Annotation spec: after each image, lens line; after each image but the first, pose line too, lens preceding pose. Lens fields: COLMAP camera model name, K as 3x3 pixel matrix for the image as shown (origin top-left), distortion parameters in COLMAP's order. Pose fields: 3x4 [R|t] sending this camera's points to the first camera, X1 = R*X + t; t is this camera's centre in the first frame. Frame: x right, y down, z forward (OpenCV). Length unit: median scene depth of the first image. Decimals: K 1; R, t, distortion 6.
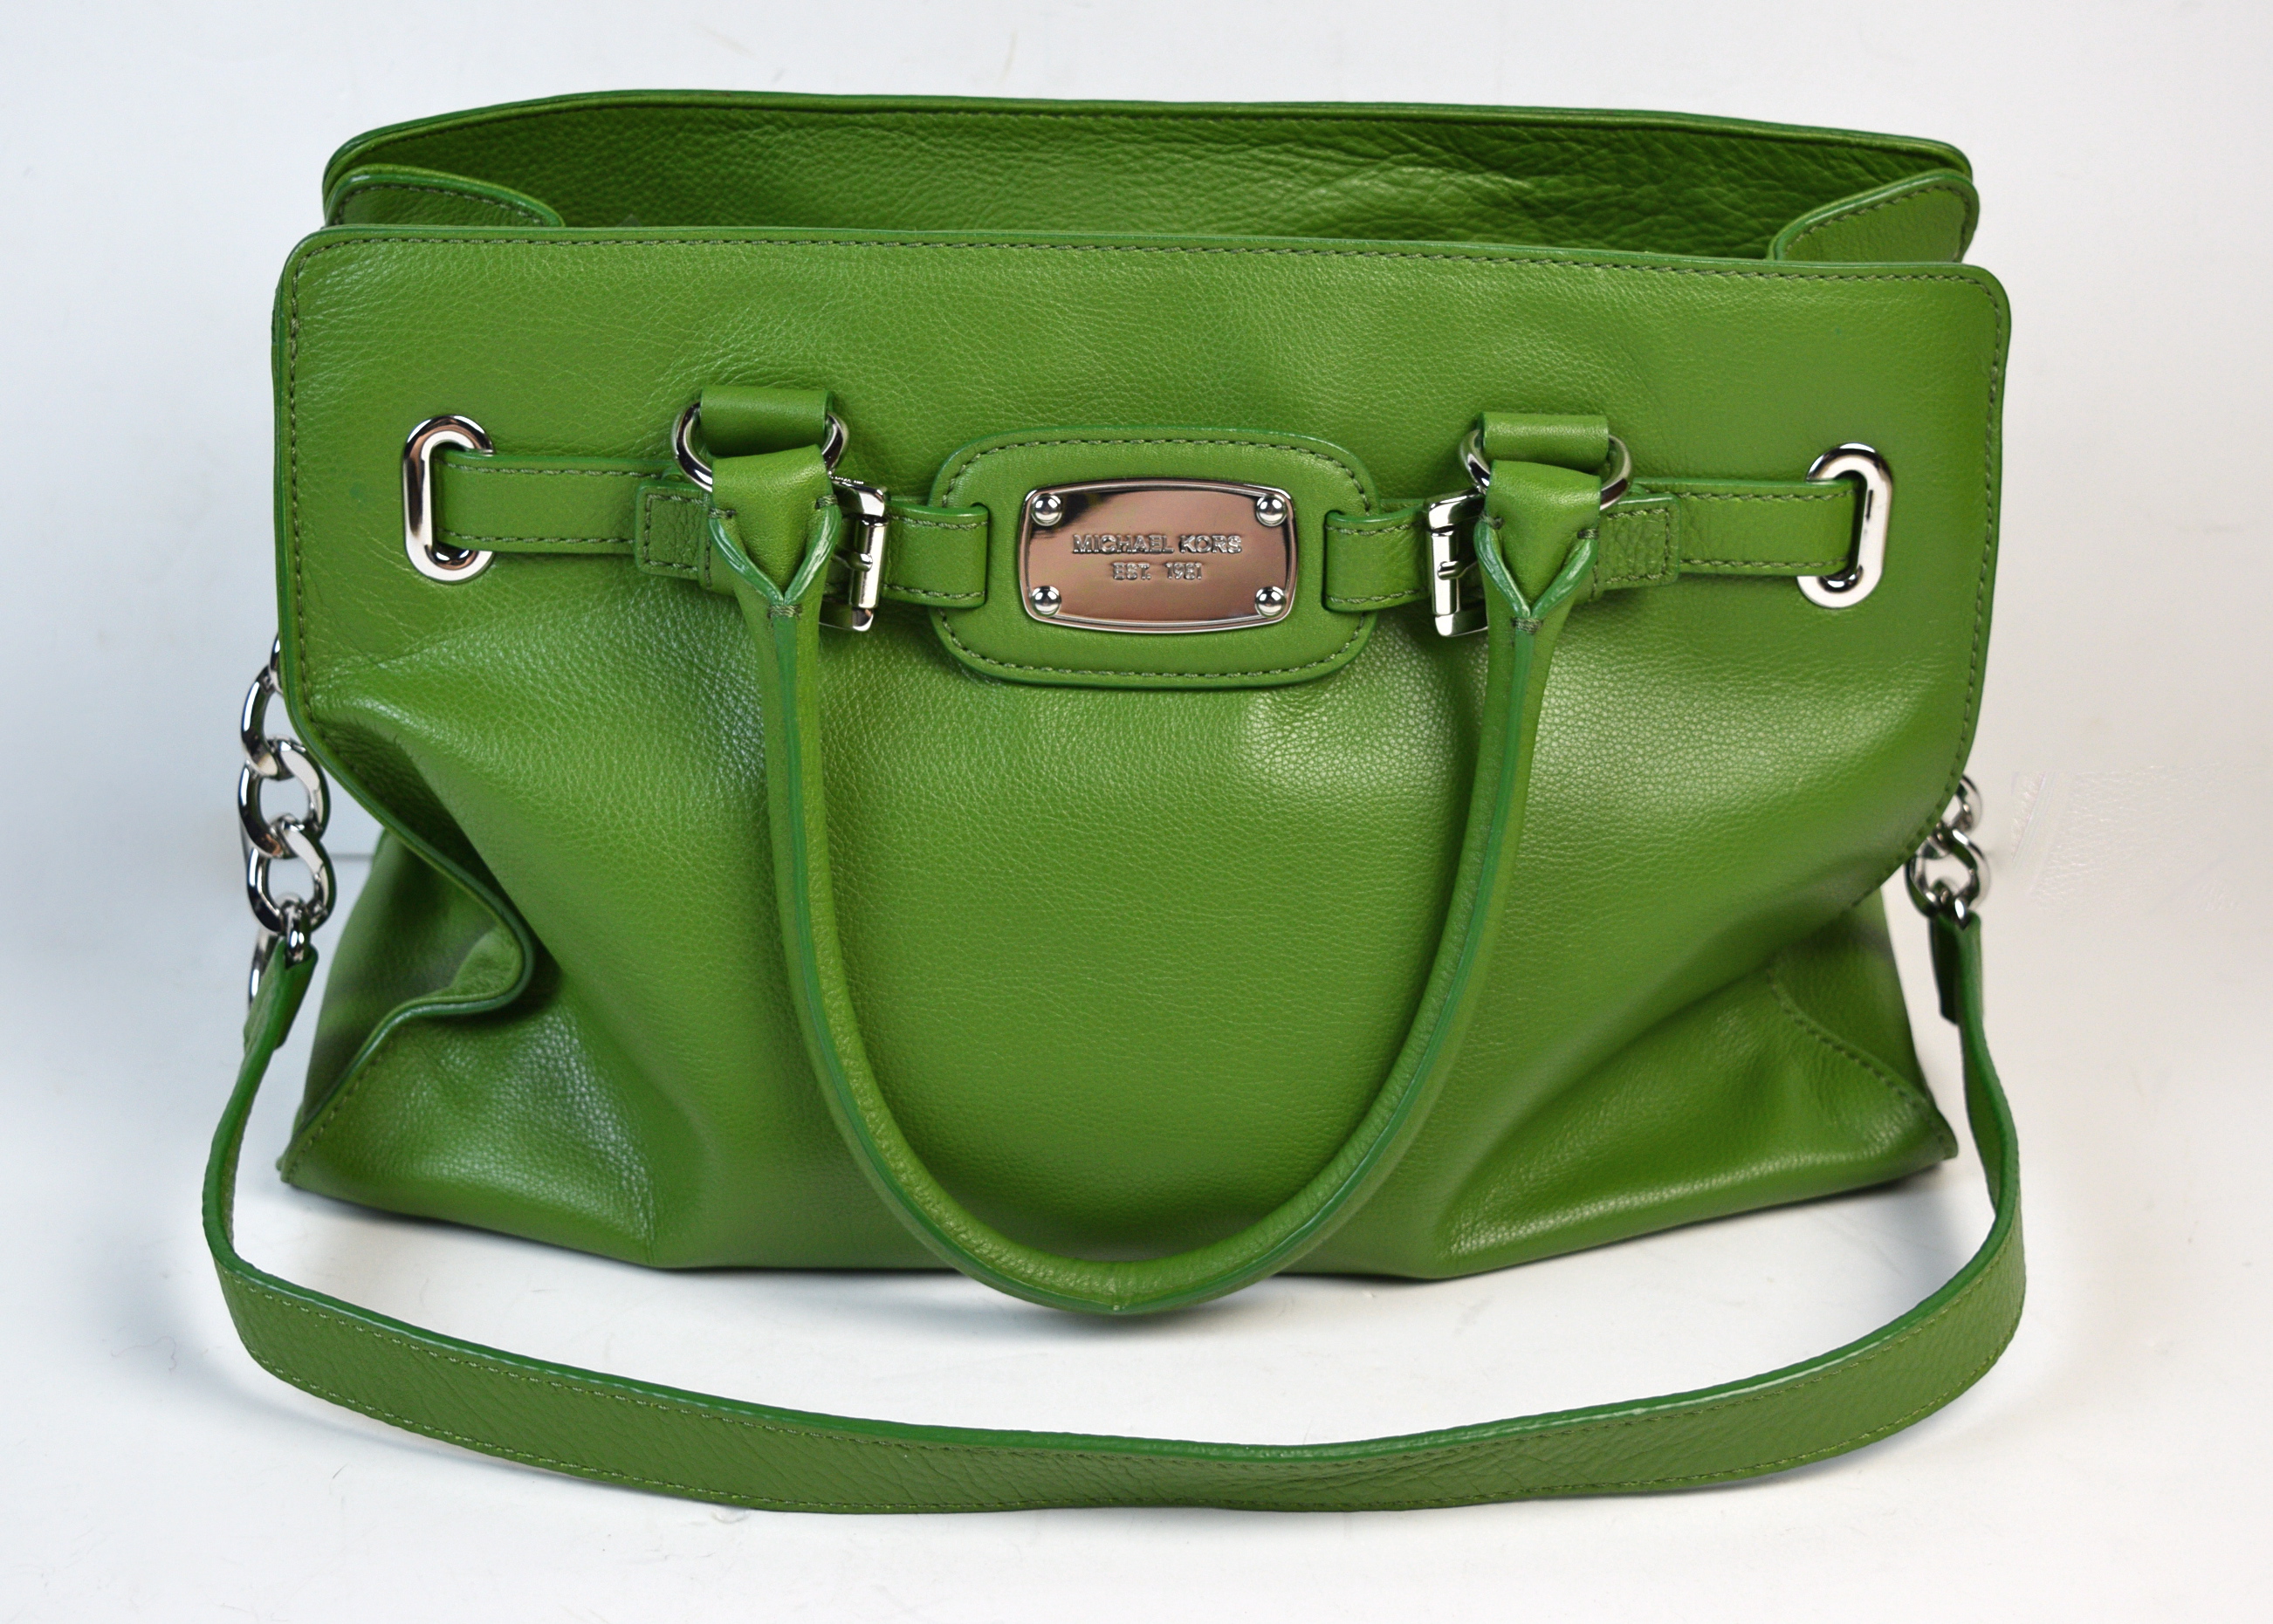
lens RADIAL K [[4841.7, 0, 1135.7], [0, 4841.7, 812.1], [0, 0, 1]] dist [0.051730, 0.000000]
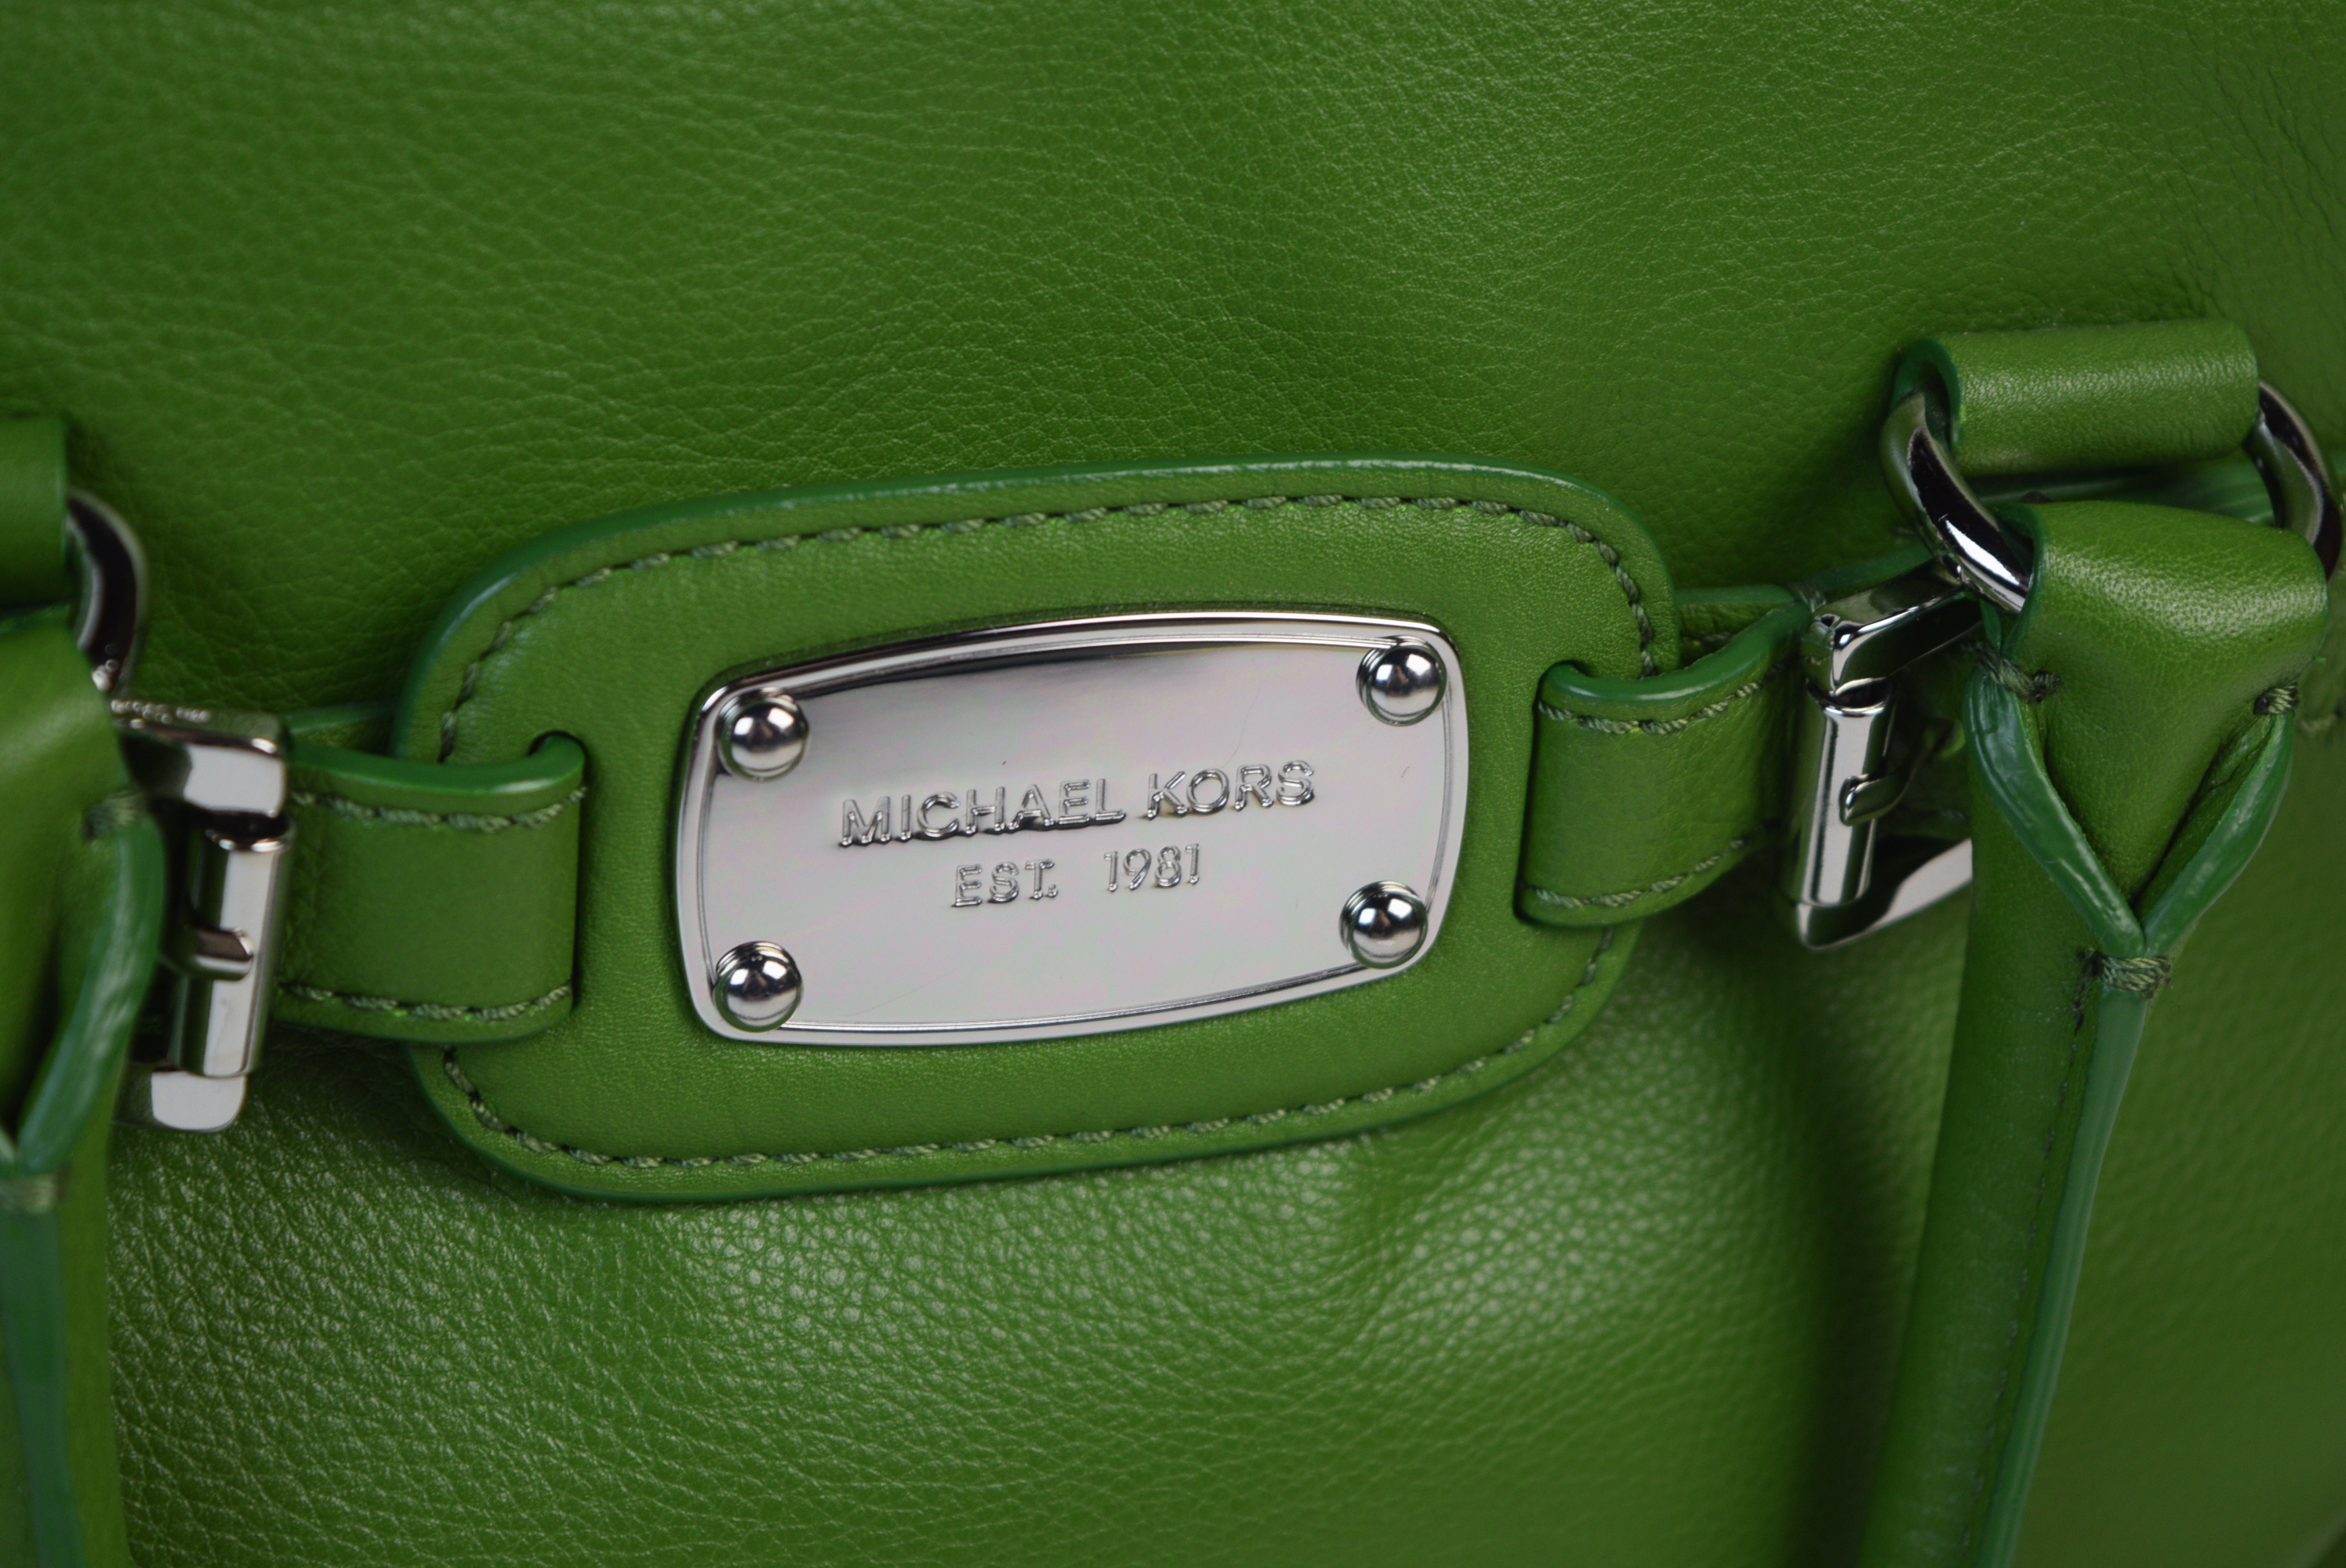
lens RADIAL K [[5383.4, 0, 1175.1], [0, 5383.4, 783.6], [0, 0, 1]] dist [0.103621, 0.000000]
pose [[0.953482, -0.090669, 0.287490, -0.097466], [0.030284, 0.977680, 0.207904, -0.134689], [-0.299924, -0.189526, 0.934947, 0.643511]]
